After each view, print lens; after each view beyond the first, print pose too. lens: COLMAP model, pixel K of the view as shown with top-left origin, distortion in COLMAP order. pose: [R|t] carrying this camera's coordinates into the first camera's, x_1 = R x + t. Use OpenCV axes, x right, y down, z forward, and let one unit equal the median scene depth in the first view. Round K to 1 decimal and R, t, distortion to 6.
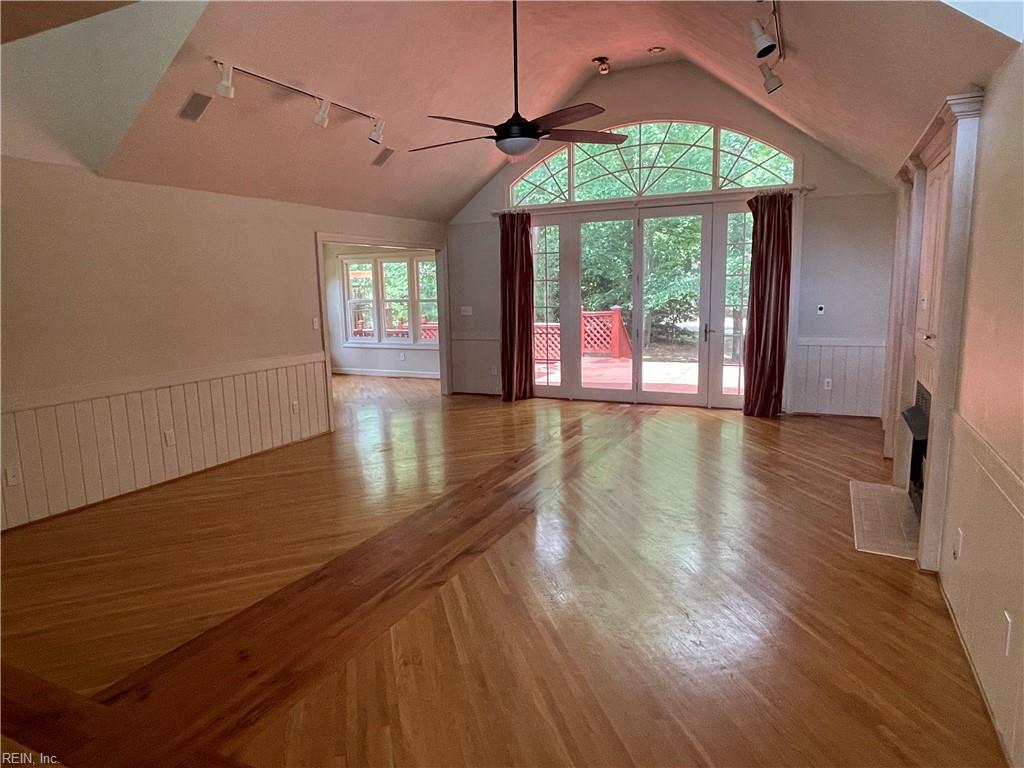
lens RADIAL K [[636.1, 0, 512.9], [0, 636.1, 386.4], [0, 0, 1]] dist [0.006530, -0.000131]
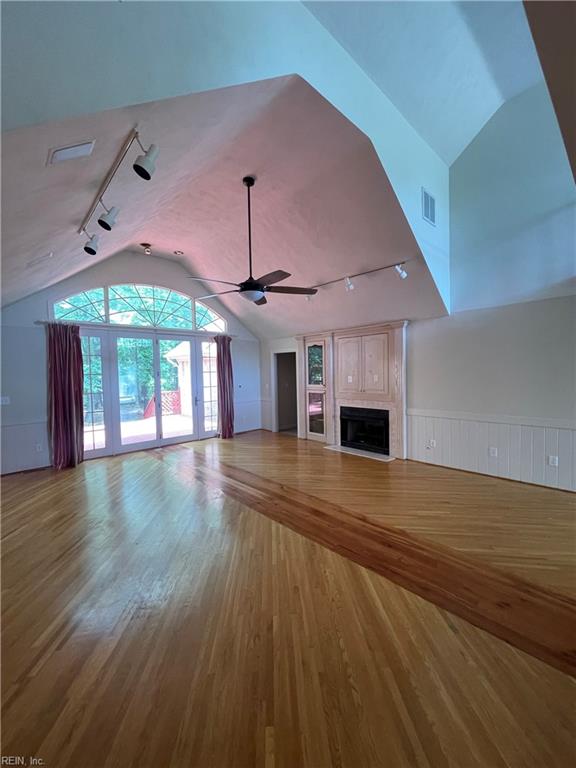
lens RADIAL K [[309.7, 0, 285.5], [0, 309.7, 384.7], [0, 0, 1]] dist [0.003261, 0.000181]
pose [[0.383770, -0.027175, 0.923029, -0.450885], [0.158033, 0.986753, -0.036654, -0.055363], [-0.909806, 0.159936, 0.382981, 0.379312]]
